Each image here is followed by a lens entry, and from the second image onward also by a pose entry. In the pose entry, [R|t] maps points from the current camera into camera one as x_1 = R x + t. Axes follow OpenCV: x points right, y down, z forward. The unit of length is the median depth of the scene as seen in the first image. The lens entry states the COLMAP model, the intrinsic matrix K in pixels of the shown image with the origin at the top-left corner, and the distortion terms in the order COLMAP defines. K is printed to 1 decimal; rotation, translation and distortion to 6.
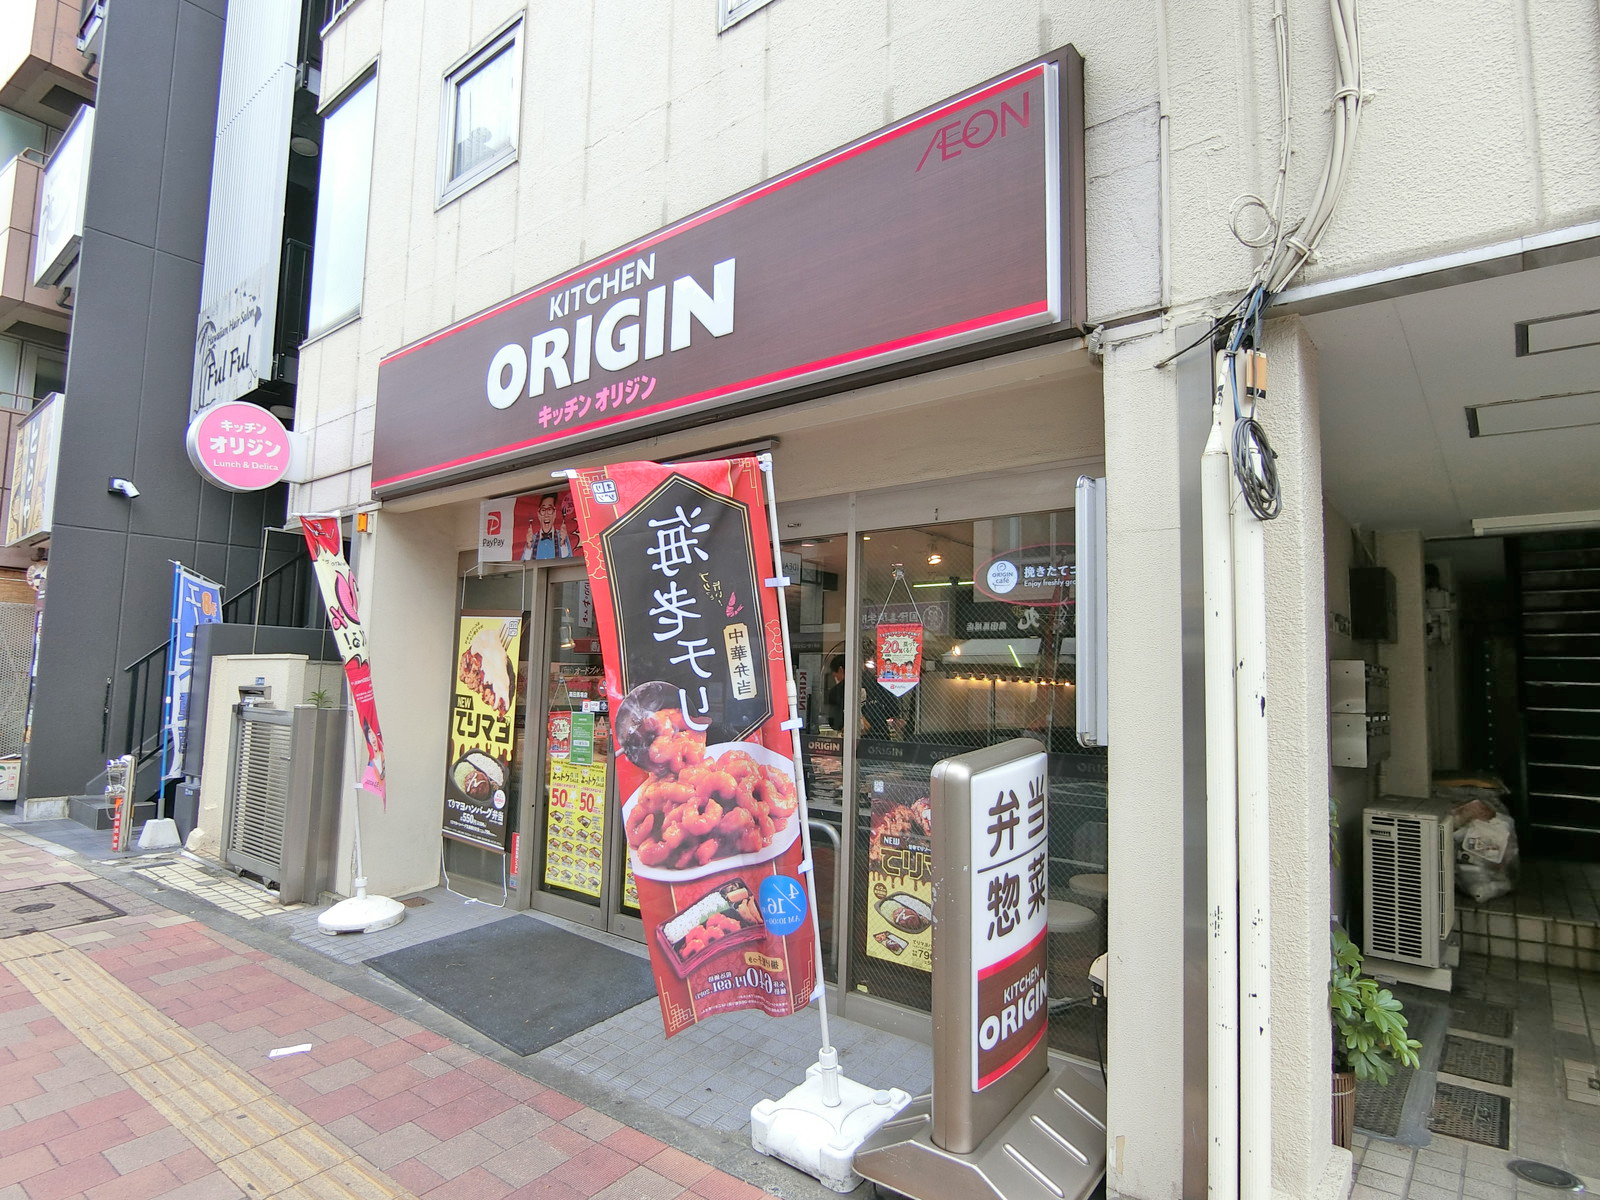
lens RADIAL K [[887.8, 0, 802.1], [0, 887.8, 613.0], [0, 0, 1]] dist [-0.000999, 0.000876]
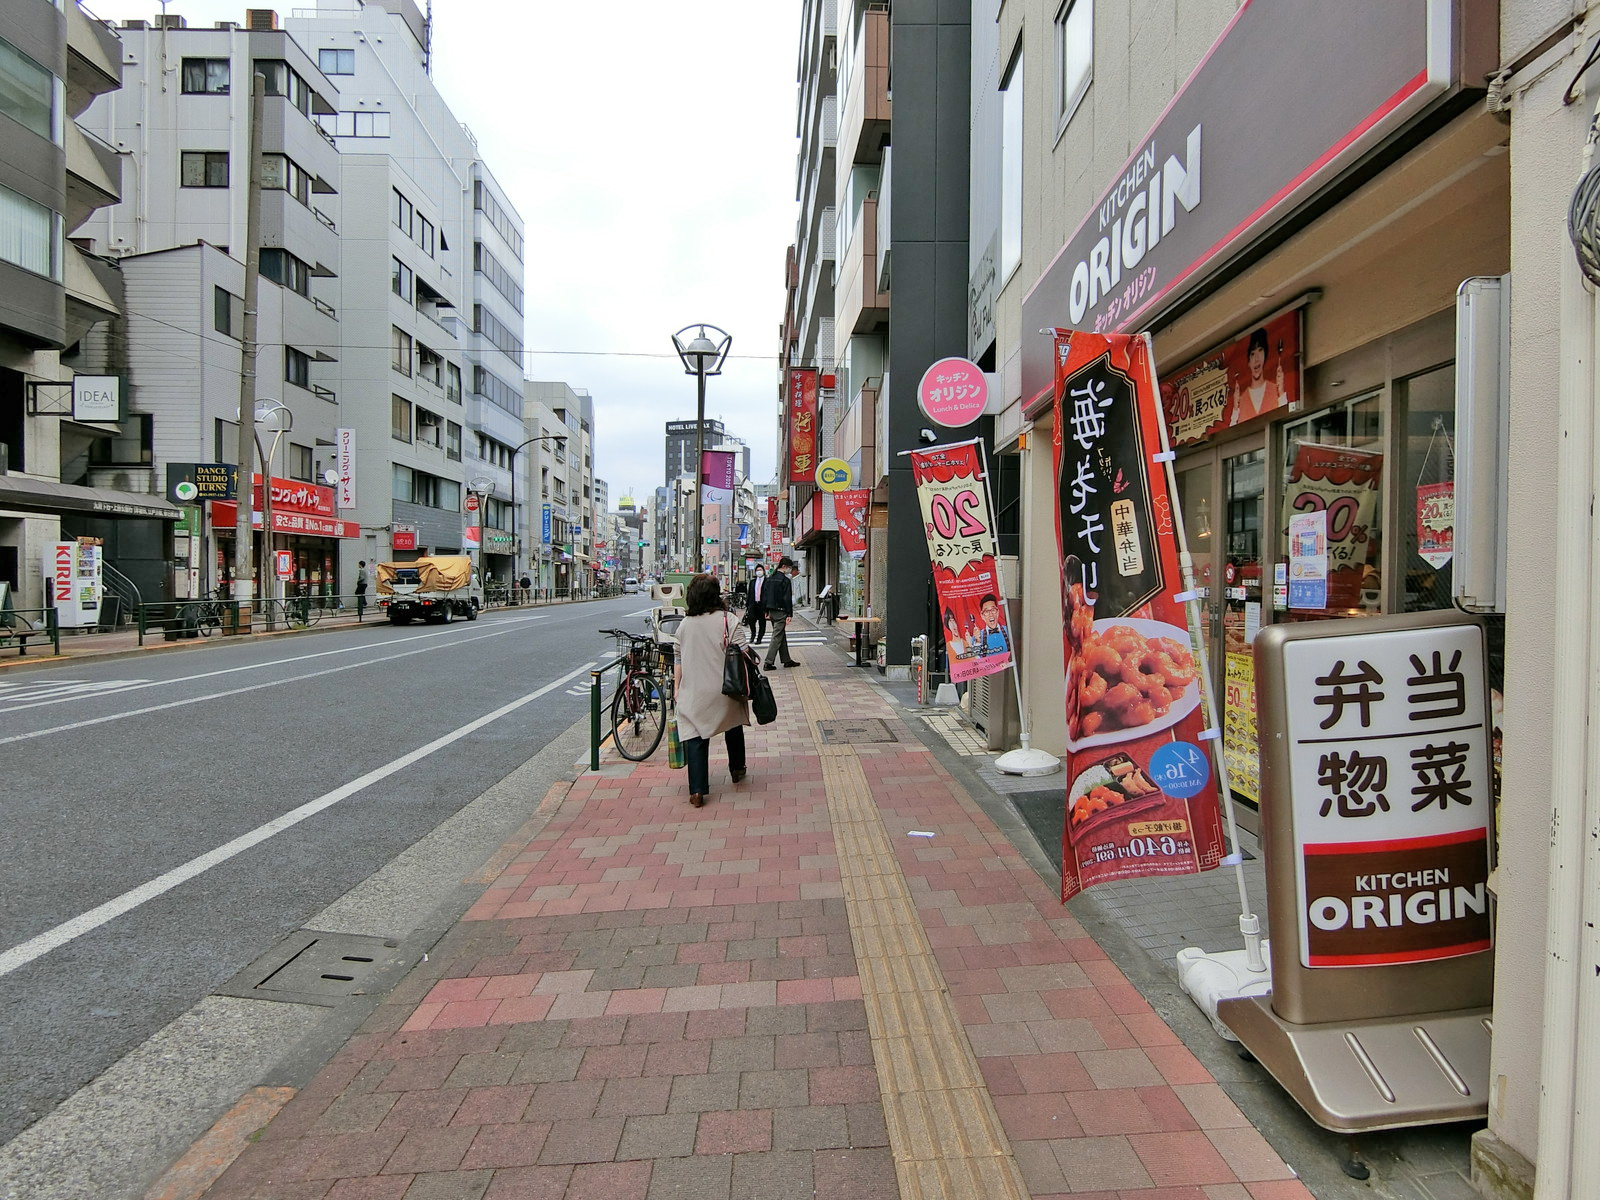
lens RADIAL K [[882.8, 0, 800.7], [0, 882.8, 593.3], [0, 0, 1]] dist [-0.000662, 0.002321]
pose [[0.638896, -0.007147, -0.769260, 0.505779], [0.074215, 0.995865, 0.052386, 0.038579], [0.765705, -0.090559, 0.636785, 0.004579]]
